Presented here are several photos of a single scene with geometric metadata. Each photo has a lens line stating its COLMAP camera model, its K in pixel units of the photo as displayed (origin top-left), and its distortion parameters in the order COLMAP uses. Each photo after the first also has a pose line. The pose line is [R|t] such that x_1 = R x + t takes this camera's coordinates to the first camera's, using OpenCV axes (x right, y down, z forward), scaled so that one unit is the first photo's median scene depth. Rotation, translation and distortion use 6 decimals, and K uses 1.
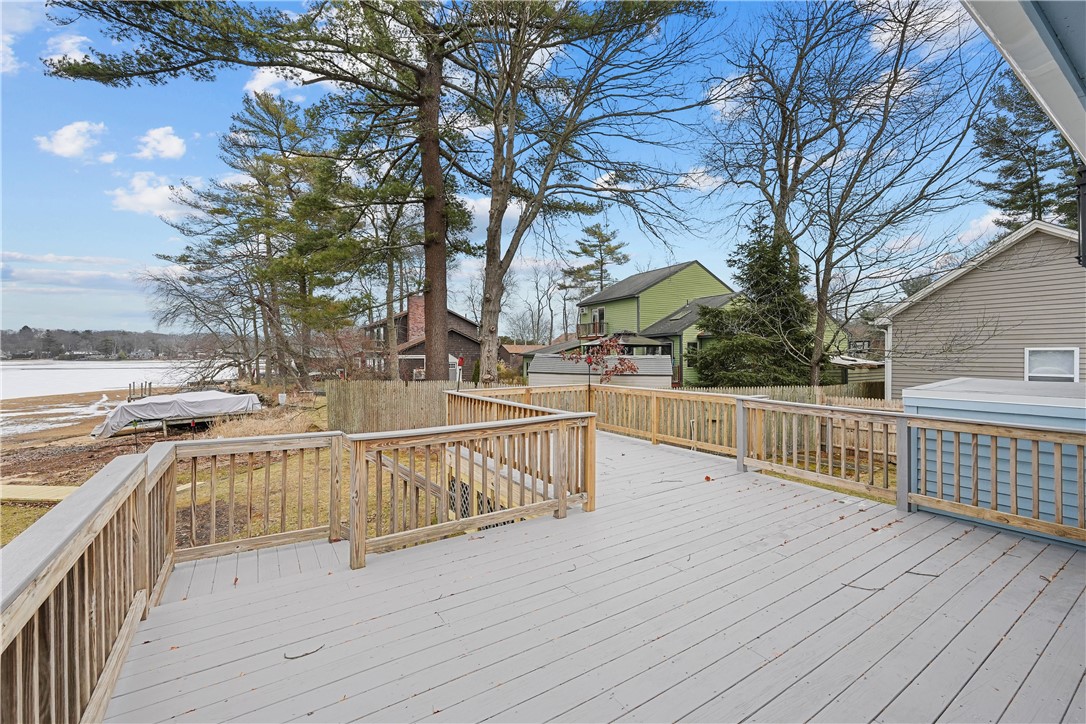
lens RADIAL K [[461.3, 0, 542.7], [0, 461.3, 357.8], [0, 0, 1]] dist [0.000279, 0.000076]
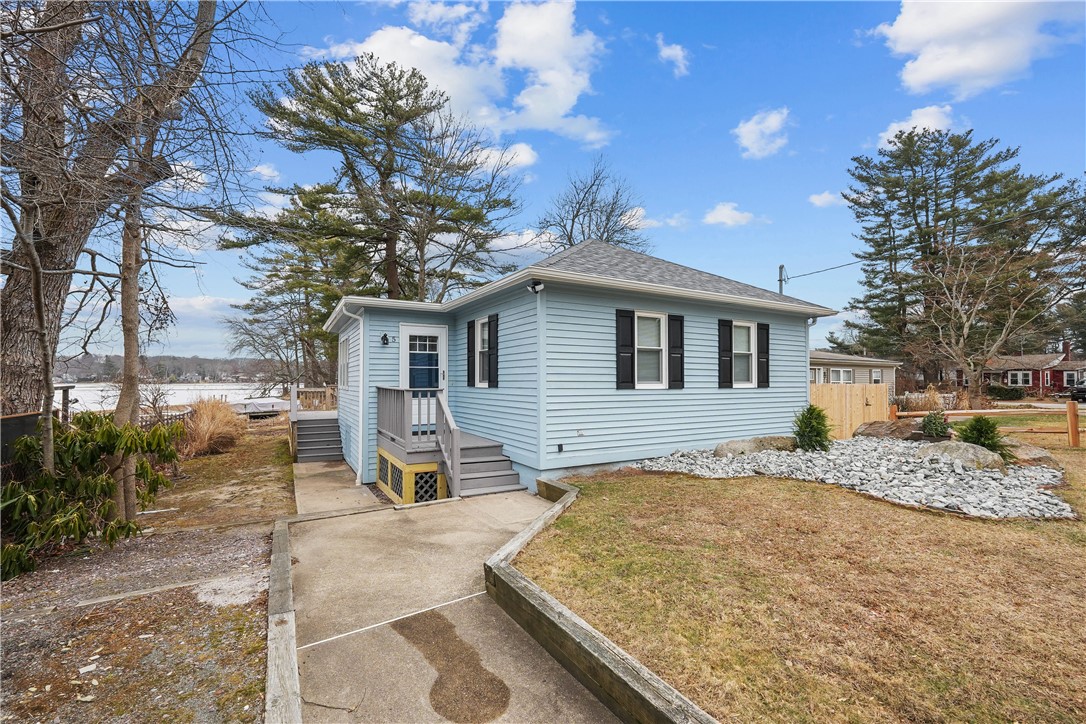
lens RADIAL K [[461.3, 0, 545.0], [0, 461.3, 369.3], [0, 0, 1]] dist [0.000279, 0.000076]
pose [[0.998698, -0.002784, -0.050938, 0.178317], [0.001479, 0.999670, -0.025643, 0.010993], [0.050993, 0.025535, 0.998373, -0.320204]]
